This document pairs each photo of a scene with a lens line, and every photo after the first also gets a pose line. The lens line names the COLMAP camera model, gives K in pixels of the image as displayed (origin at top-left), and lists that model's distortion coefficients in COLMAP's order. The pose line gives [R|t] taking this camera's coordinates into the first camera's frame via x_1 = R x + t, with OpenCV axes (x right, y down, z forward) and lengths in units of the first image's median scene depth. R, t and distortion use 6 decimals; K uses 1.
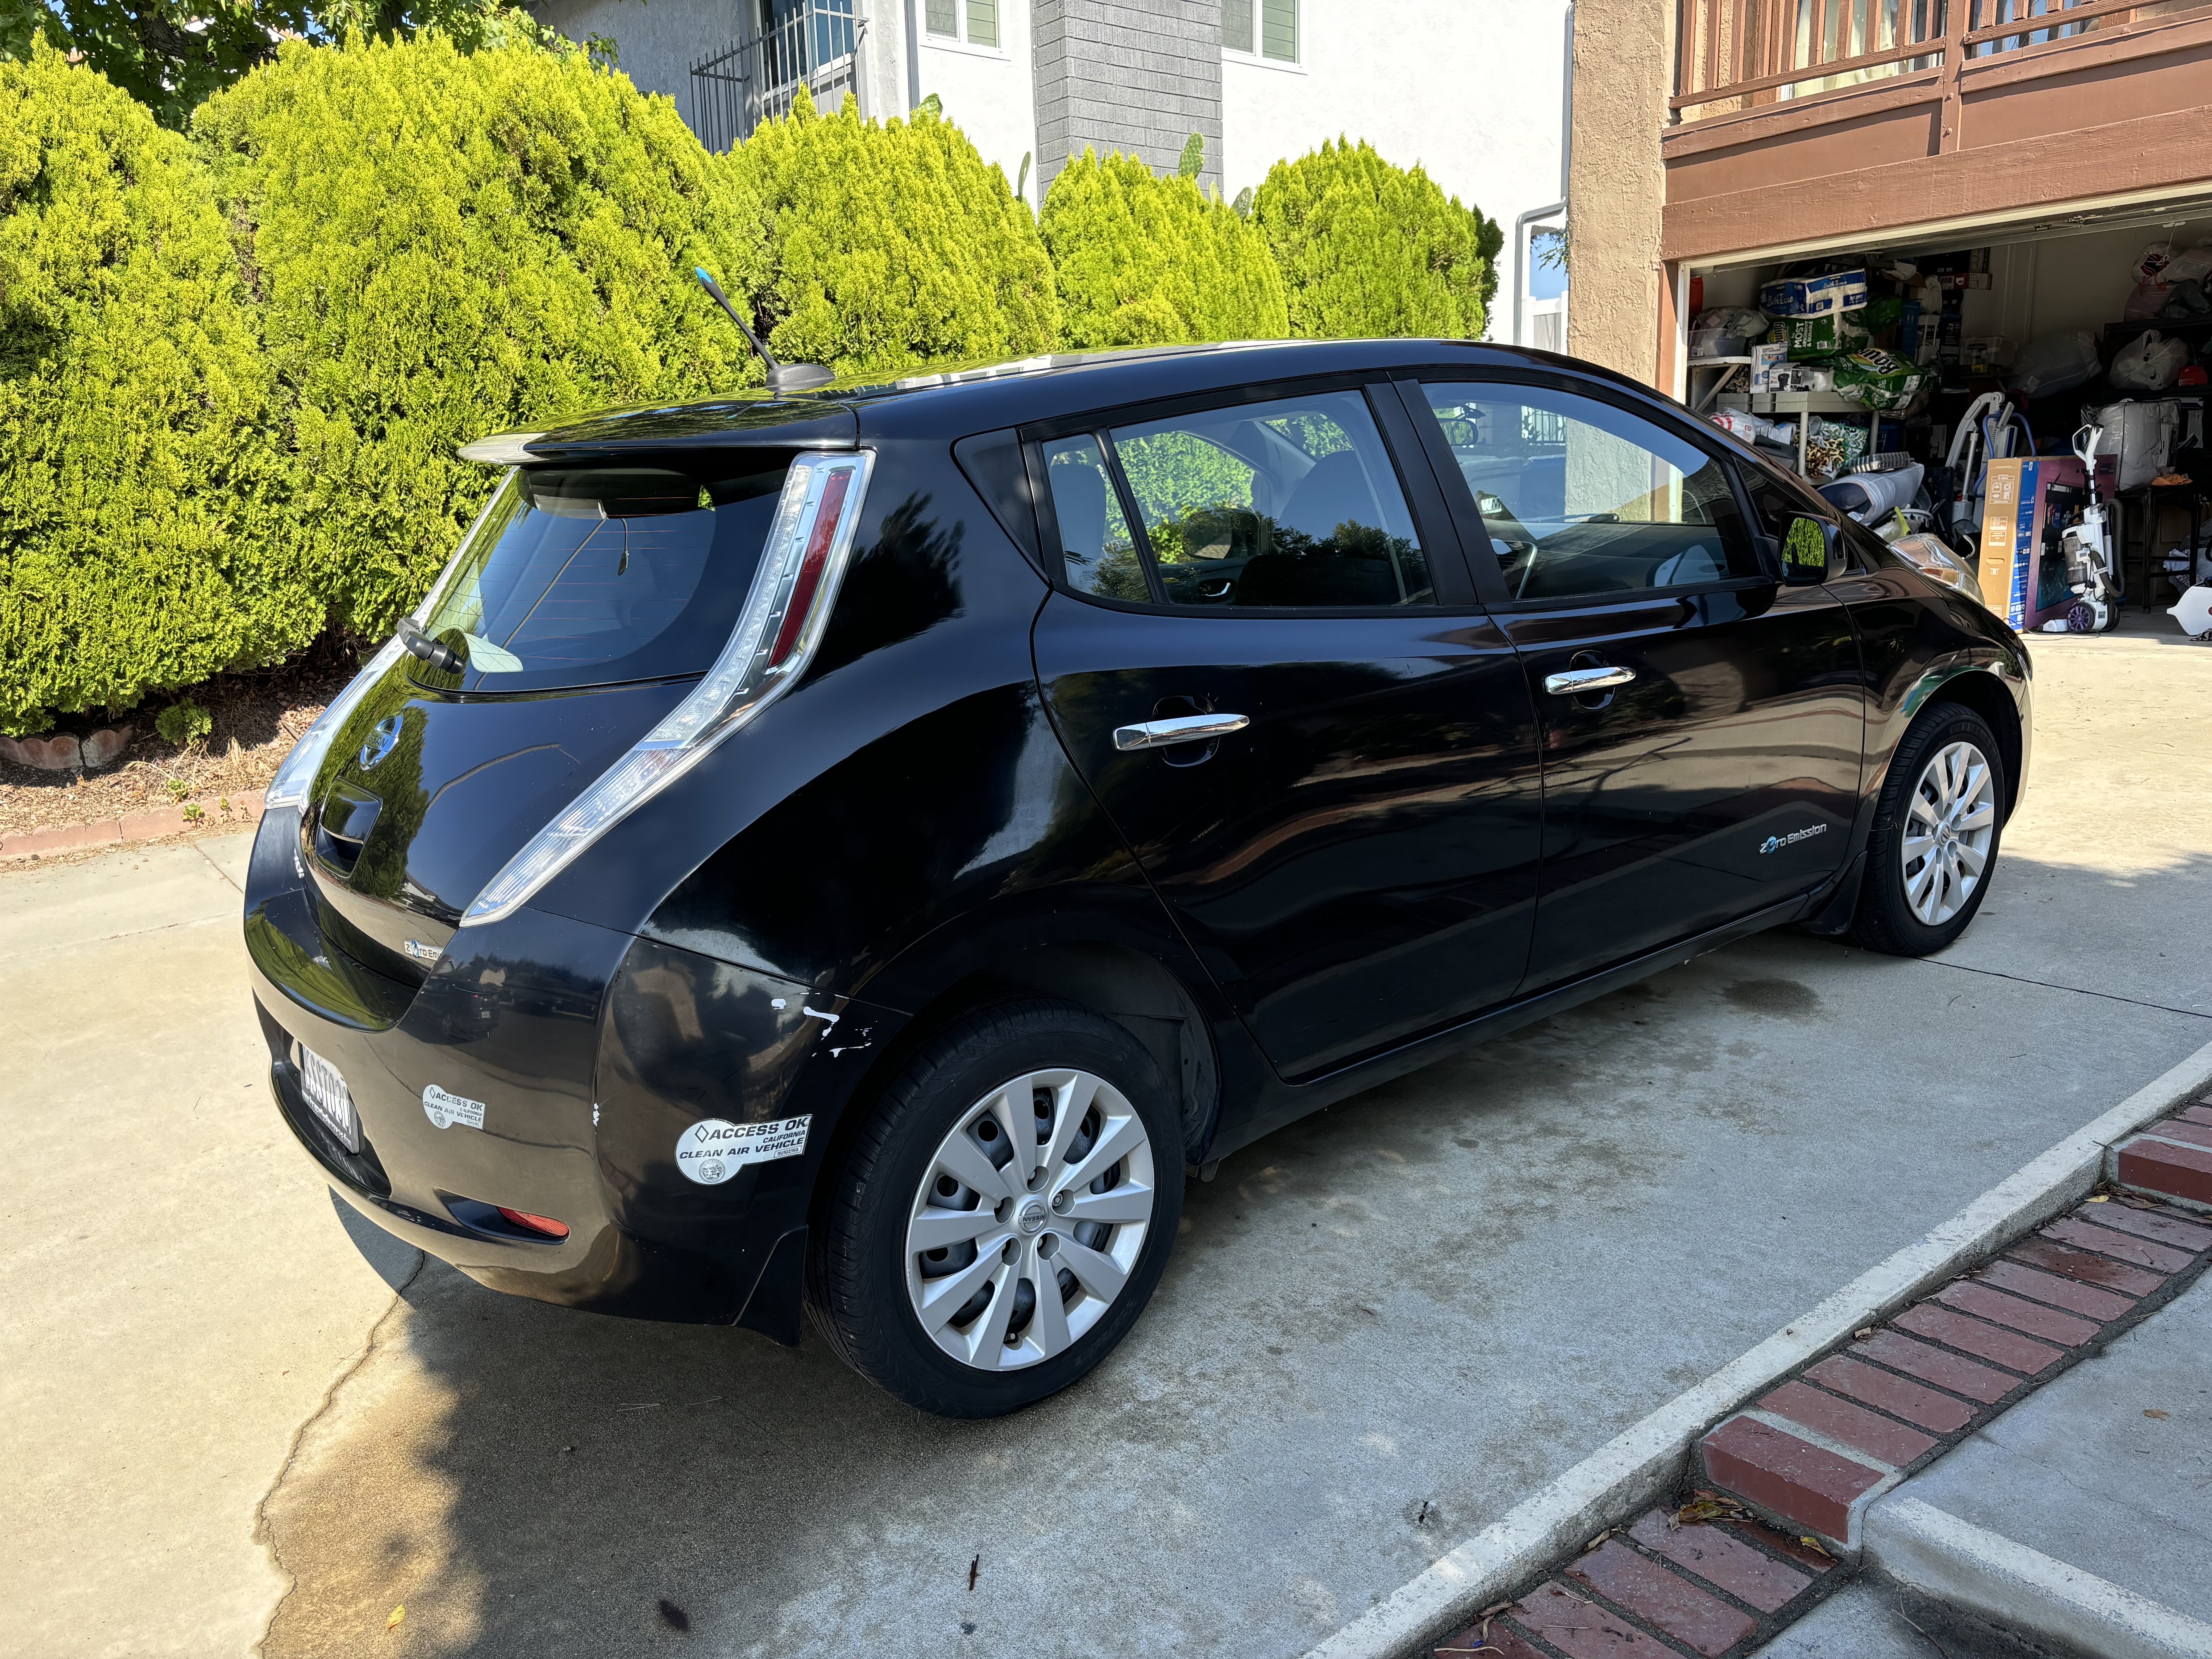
lens RADIAL K [[1670.0, 0, 1097.1], [0, 1670.0, 821.1], [0, 0, 1]] dist [0.033886, -0.032621]
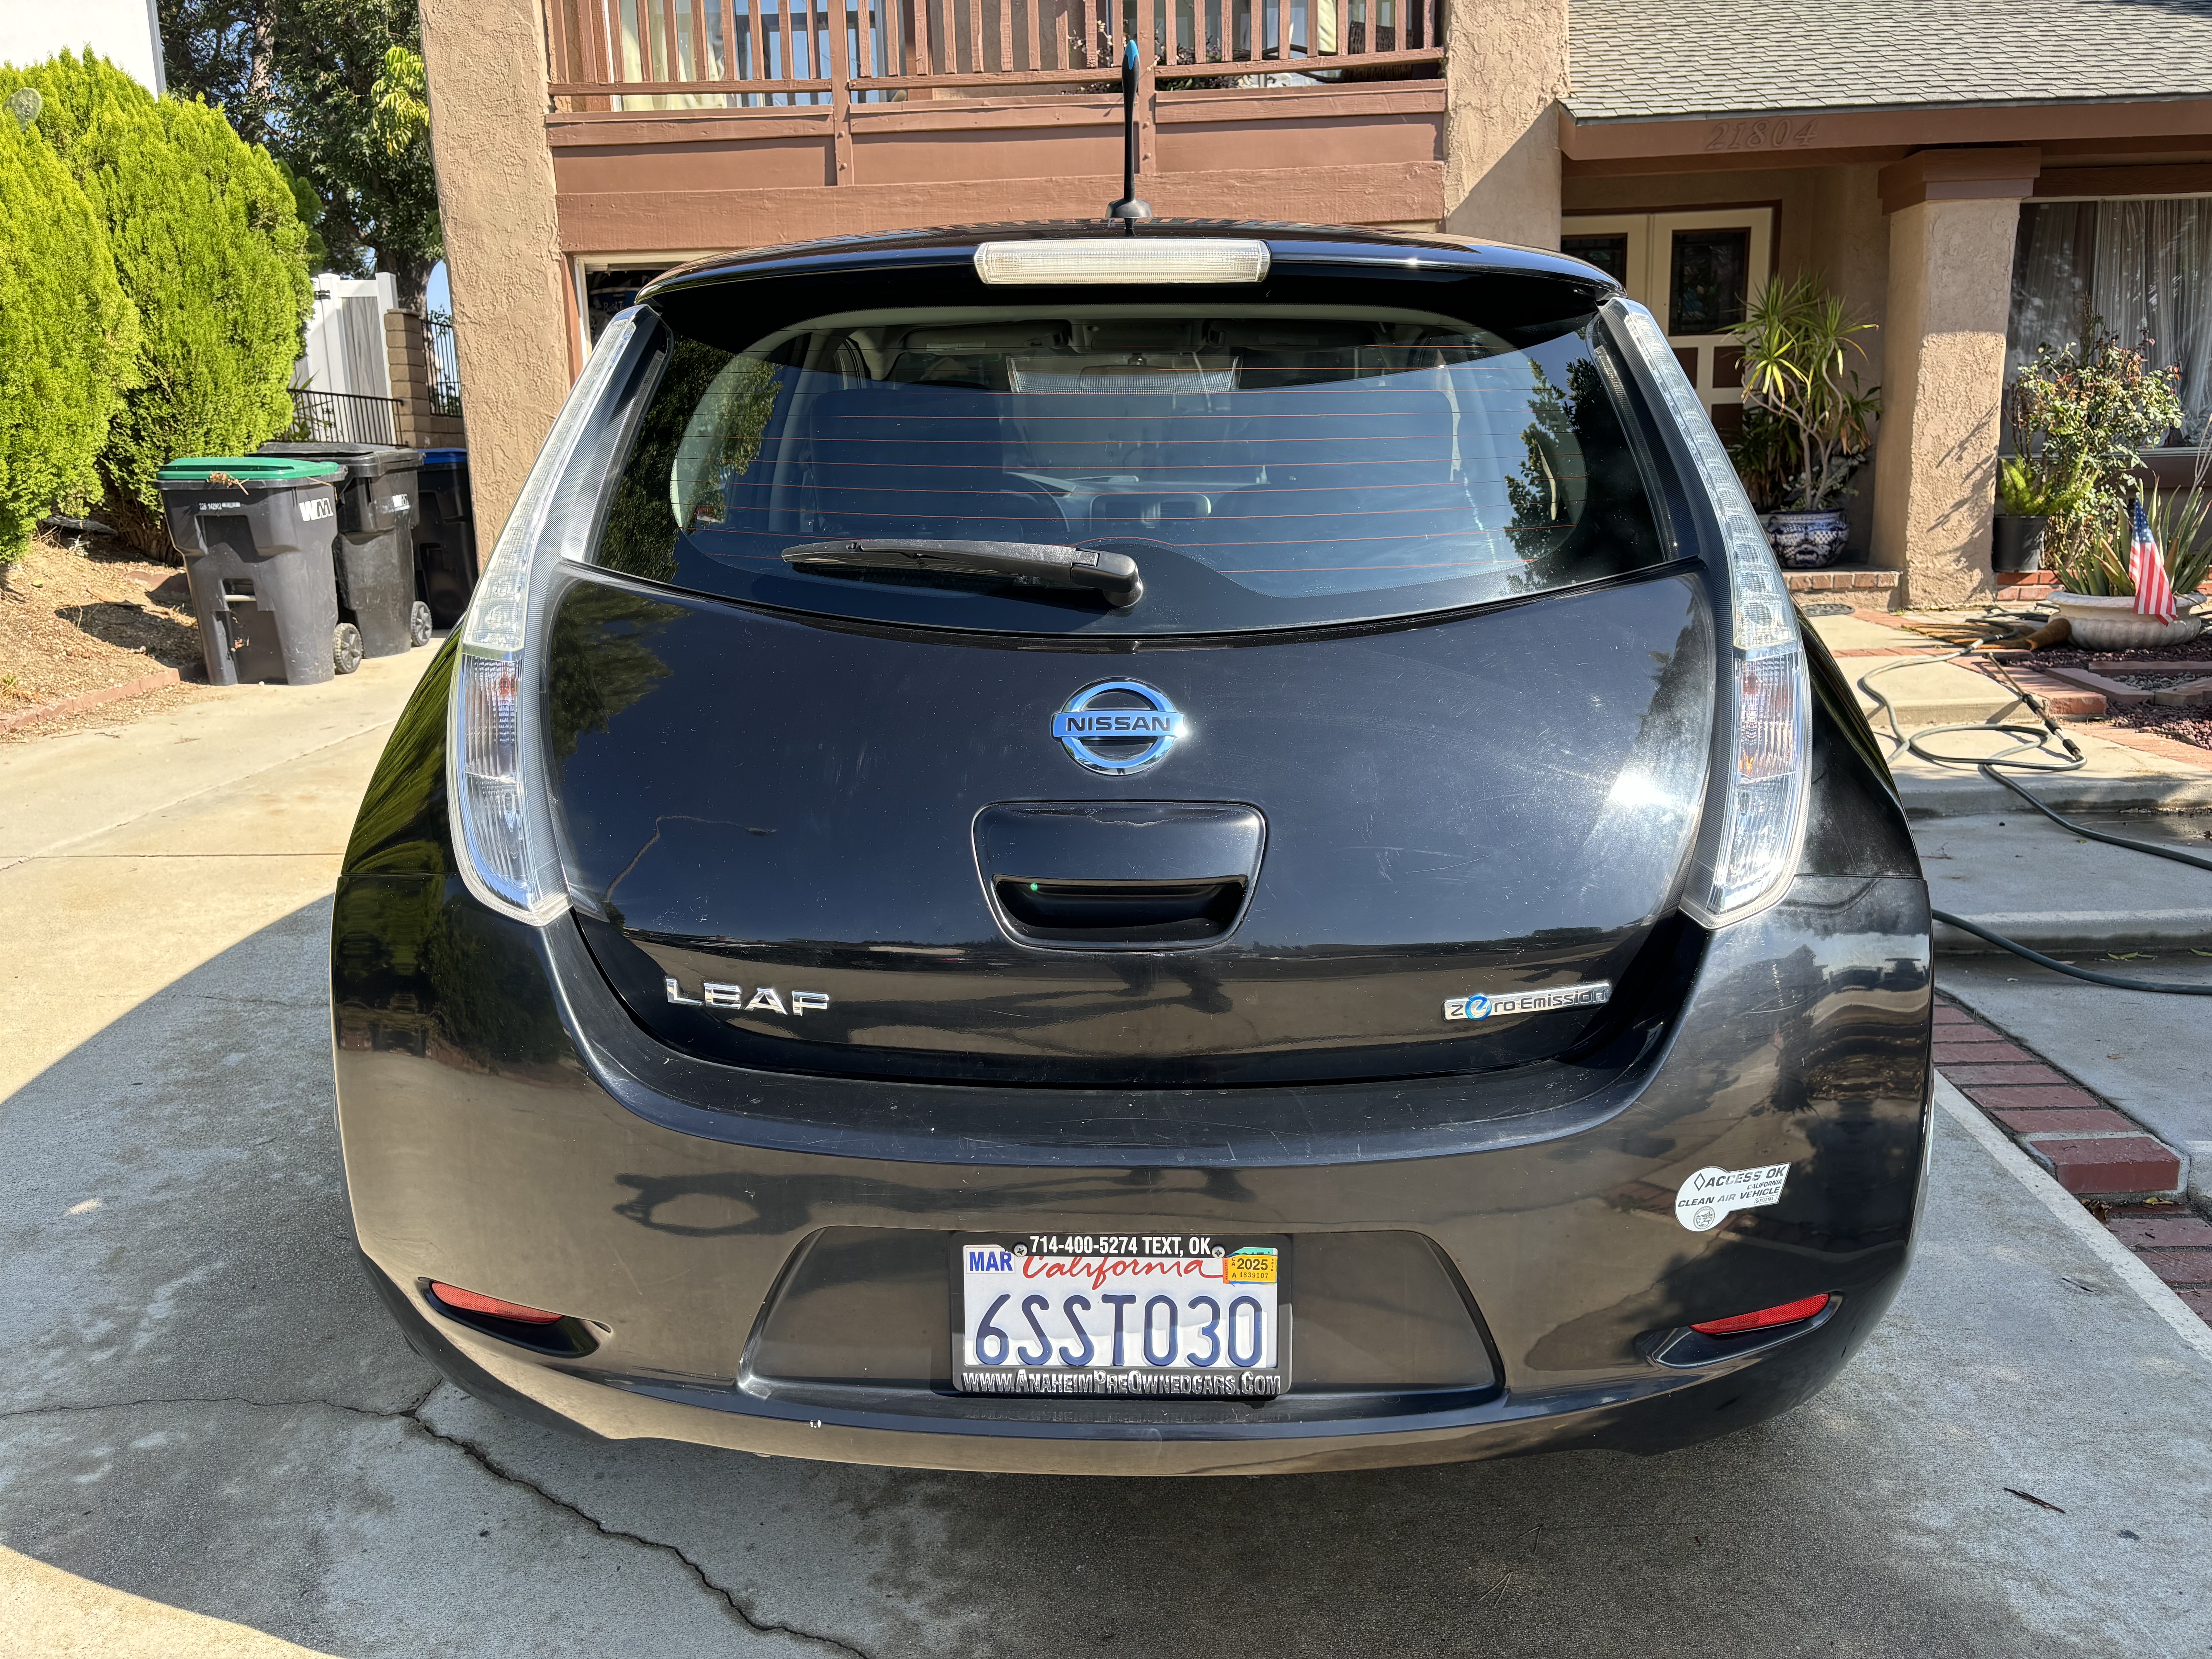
lens RADIAL K [[1670.0, 0, 1094.7], [0, 1670.0, 811.1], [0, 0, 1]] dist [0.033886, -0.032621]
pose [[0.638165, -0.129066, 0.759004, -0.370514], [0.149364, 0.987873, 0.042401, -0.017715], [-0.755272, 0.086309, 0.649704, 0.260653]]
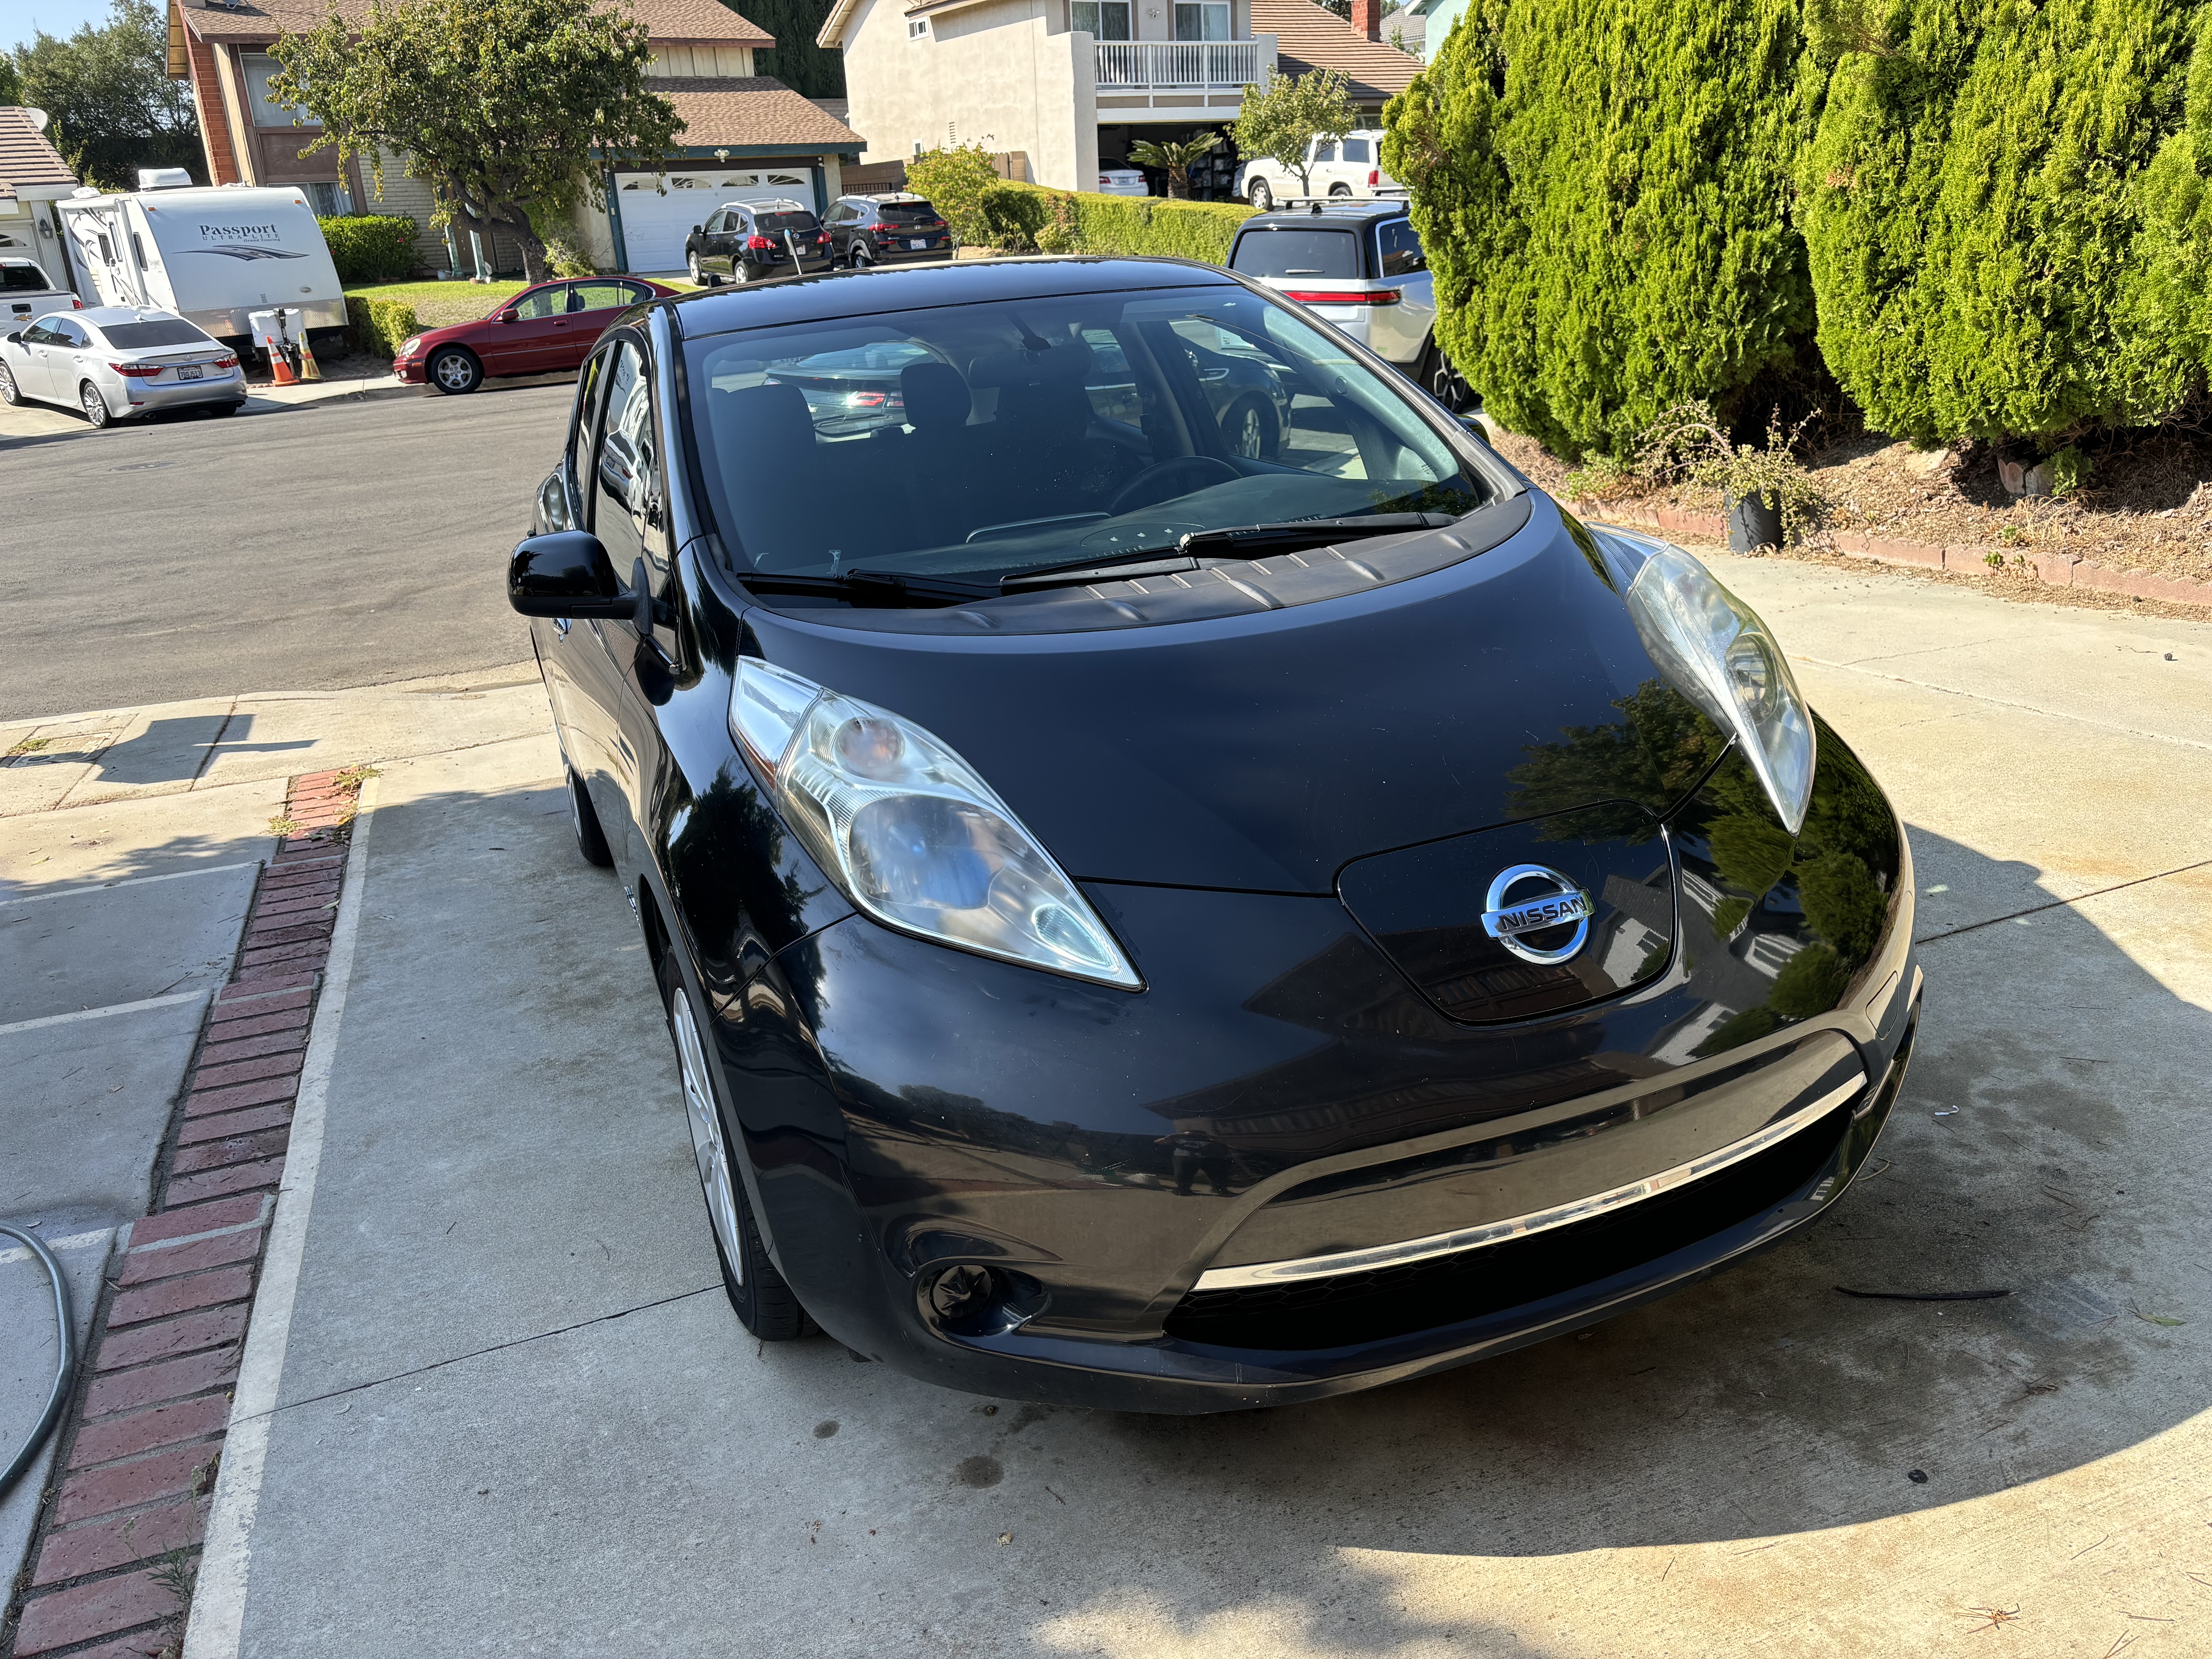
lens RADIAL K [[1670.0, 0, 1084.0], [0, 1670.0, 837.1], [0, 0, 1]] dist [0.033886, -0.032621]
pose [[-0.282170, 0.372313, -0.884174, 0.623234], [-0.119348, 0.900842, 0.417420, -0.231999], [0.951912, 0.223308, -0.209756, 0.794579]]
